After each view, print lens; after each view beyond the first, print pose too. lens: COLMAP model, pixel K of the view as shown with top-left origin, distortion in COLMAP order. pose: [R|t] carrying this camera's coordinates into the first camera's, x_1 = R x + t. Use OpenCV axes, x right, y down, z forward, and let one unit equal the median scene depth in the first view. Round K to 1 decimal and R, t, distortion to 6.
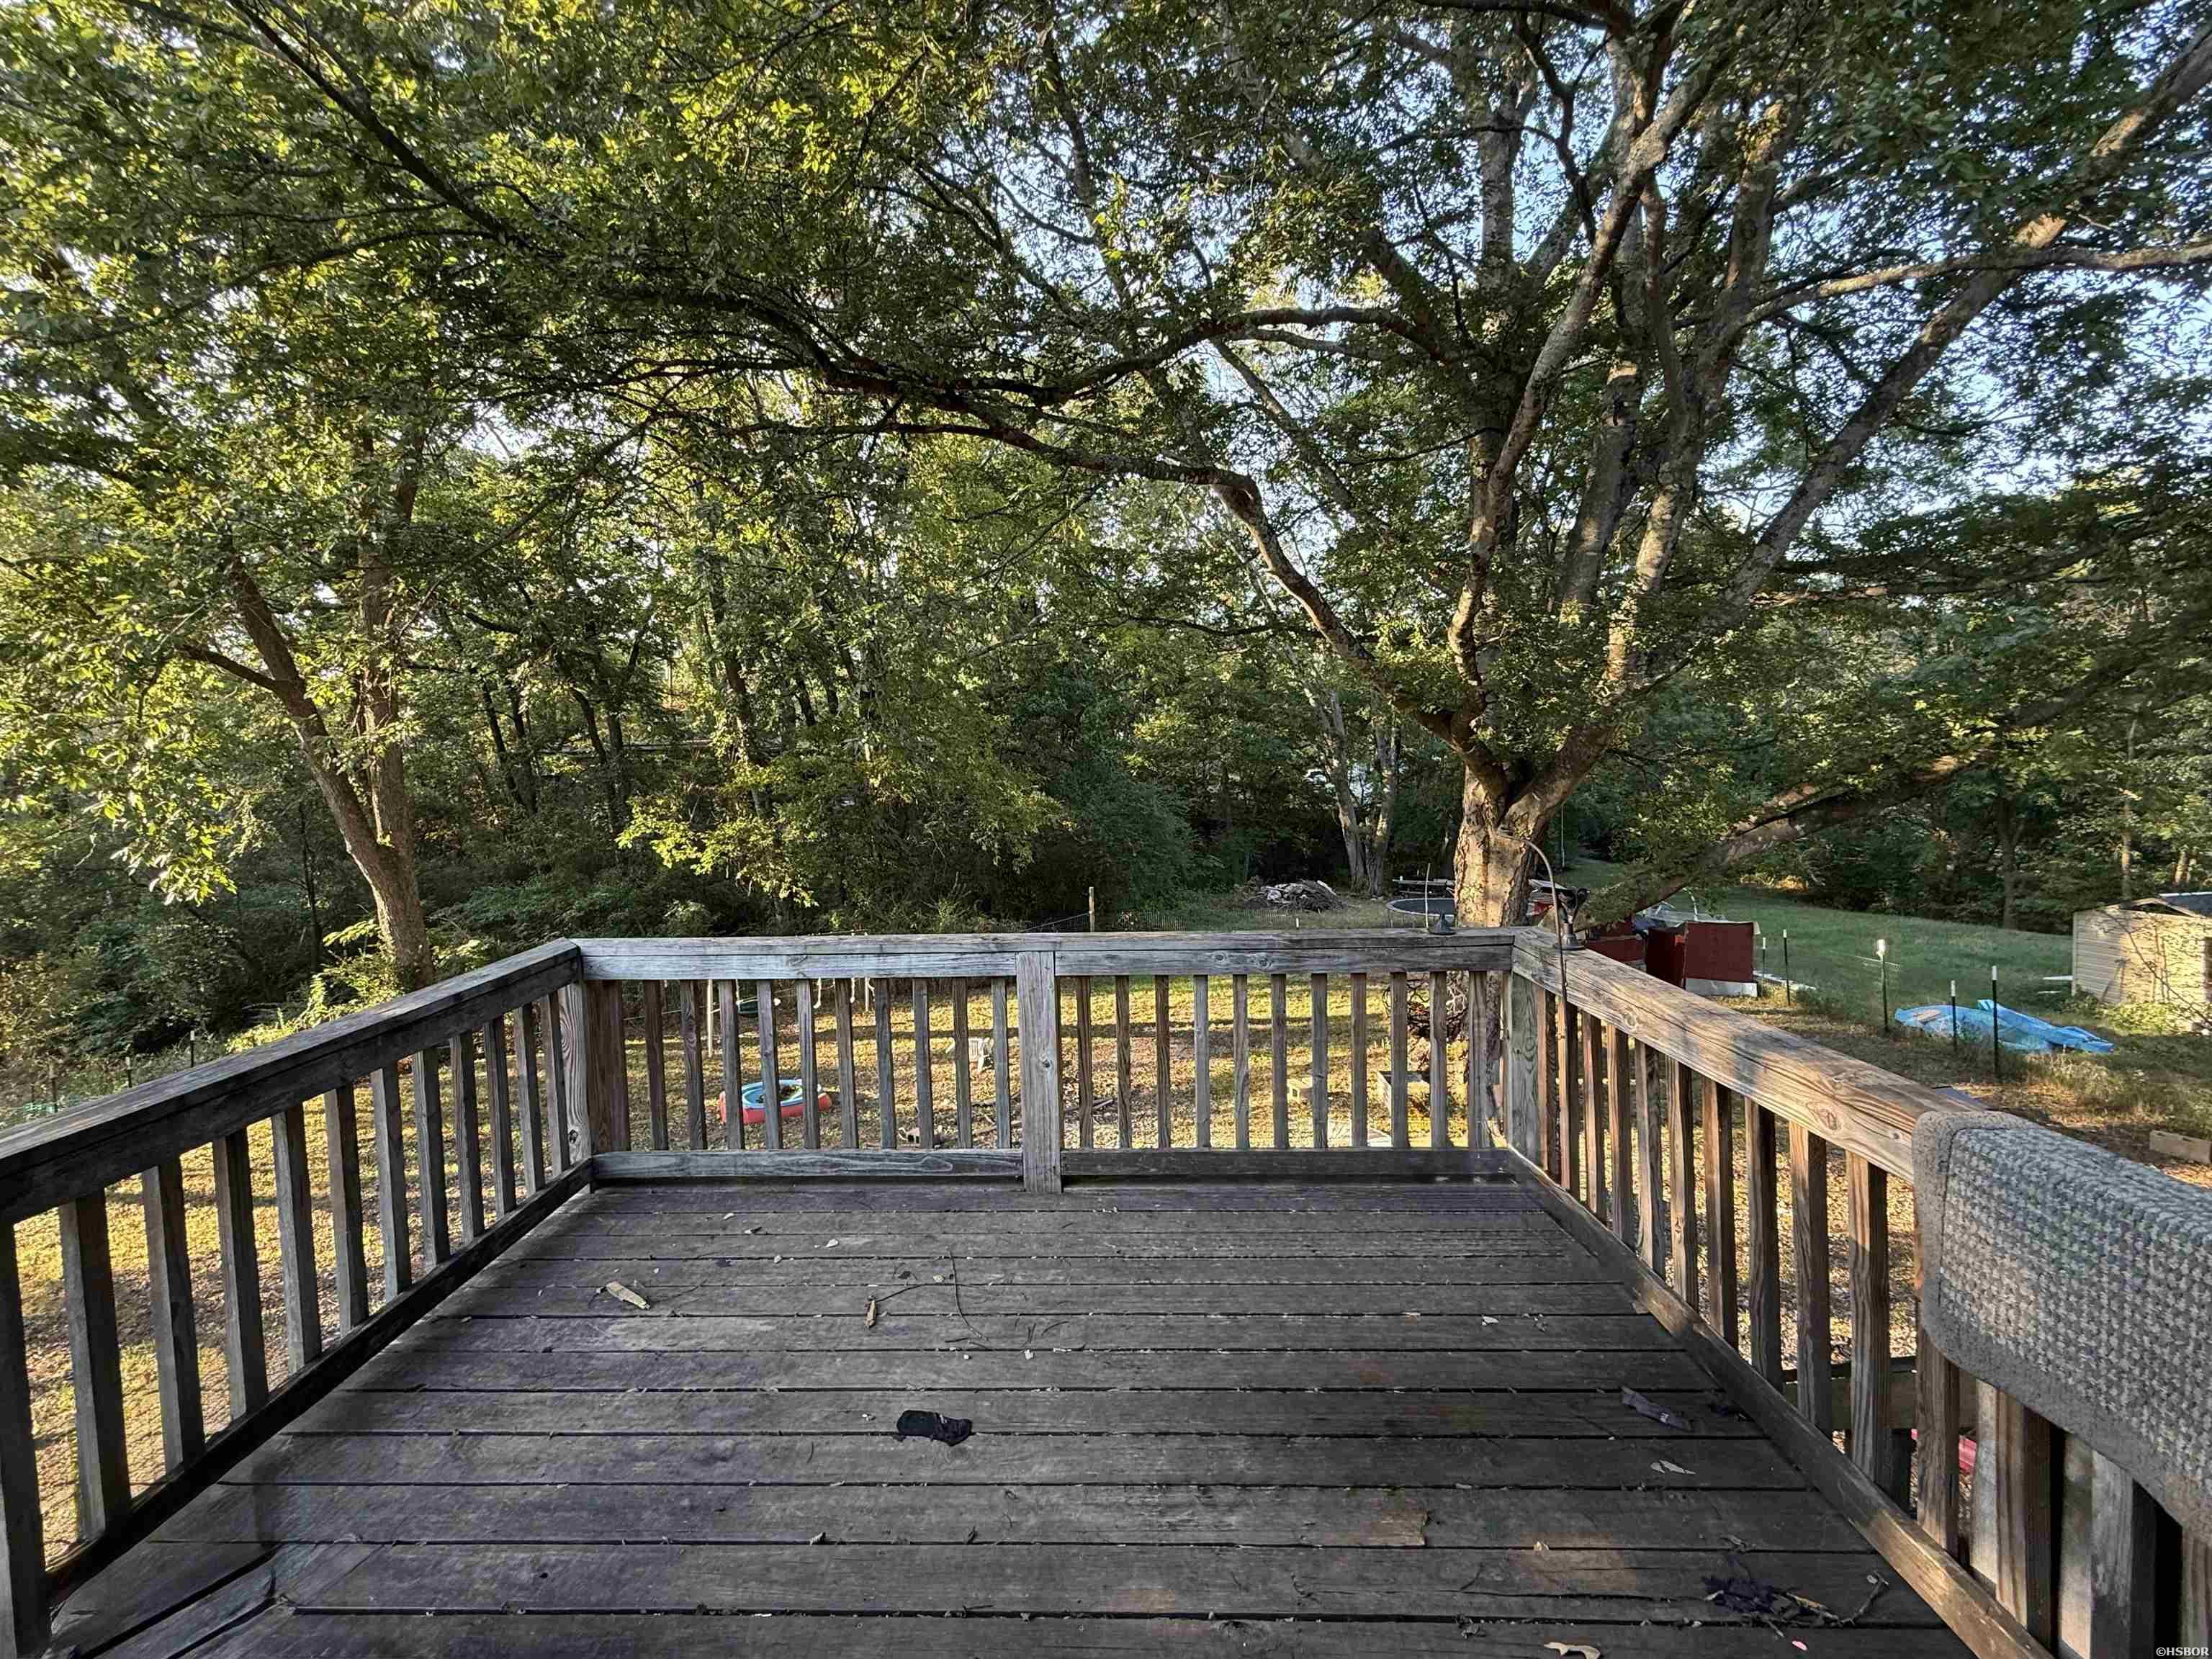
lens RADIAL K [[892.2, 0, 1099.8], [0, 892.2, 824.1], [0, 0, 1]] dist [0.000031, 0.000259]
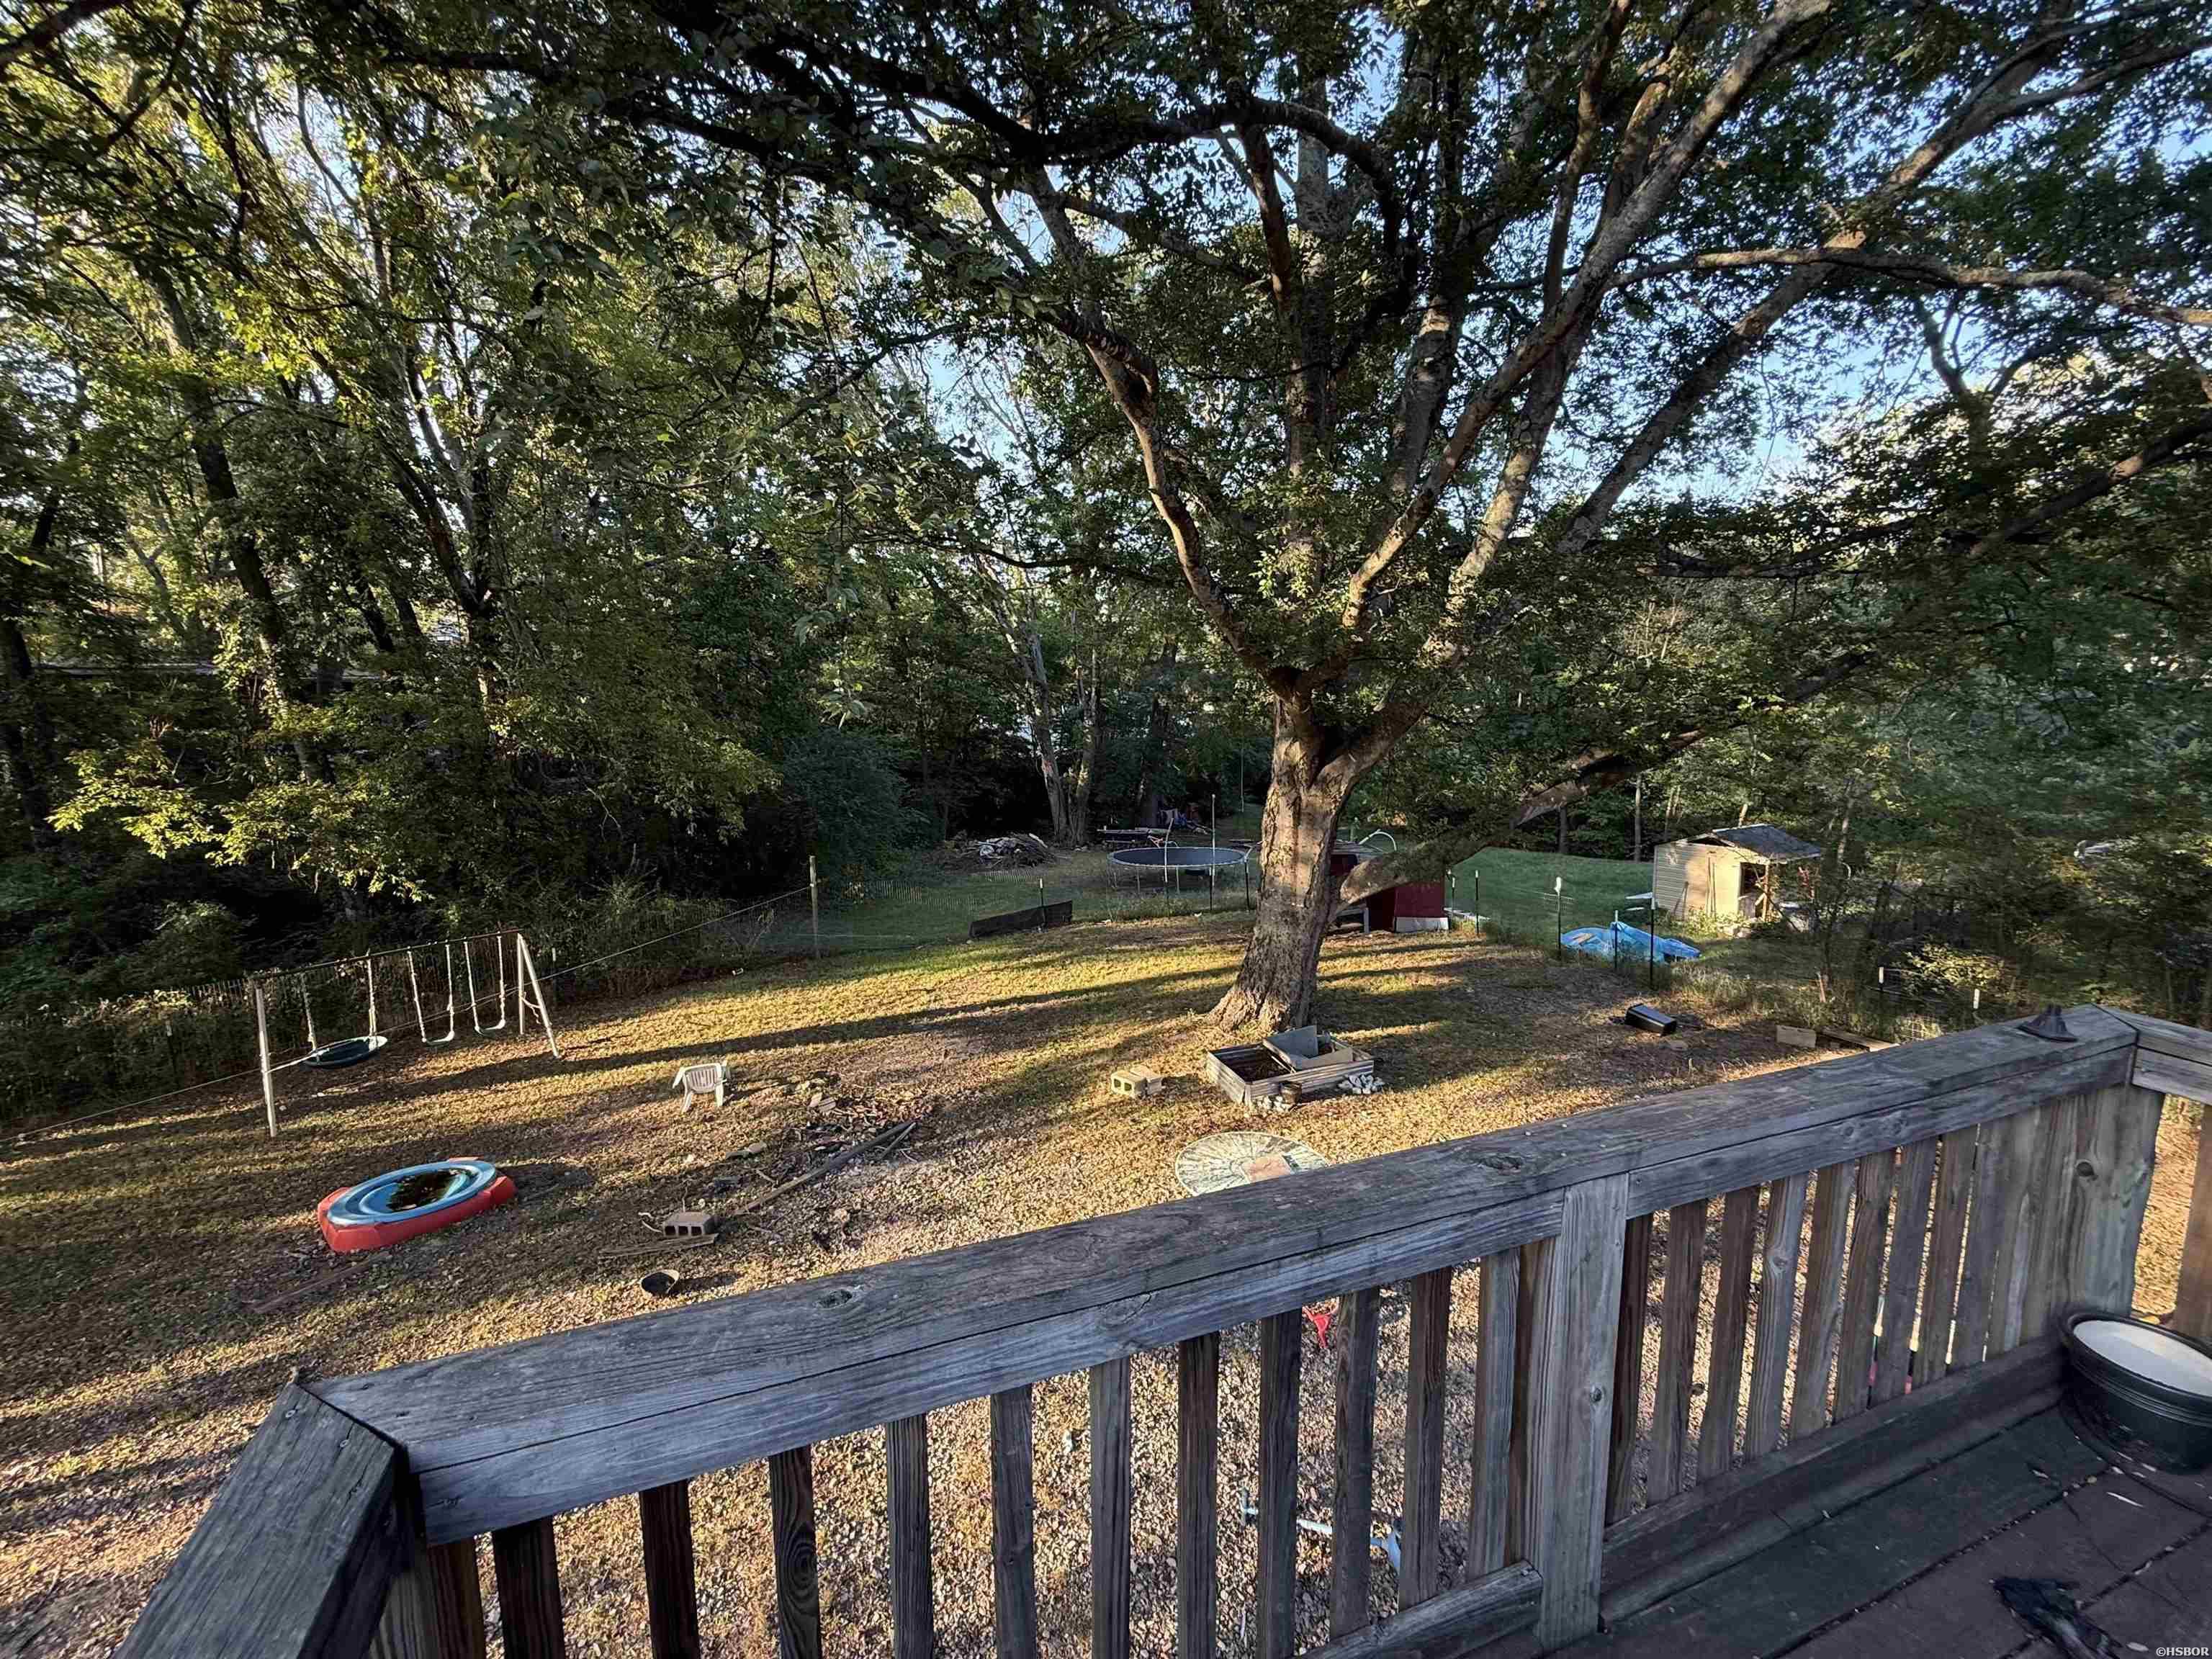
lens RADIAL K [[892.2, 0, 1112.1], [0, 892.2, 830.2], [0, 0, 1]] dist [0.000031, 0.000259]
pose [[0.922843, -0.033128, 0.383749, -0.083372], [0.007177, 0.997600, 0.068862, -0.012518], [-0.385110, -0.060794, 0.920866, 0.115774]]
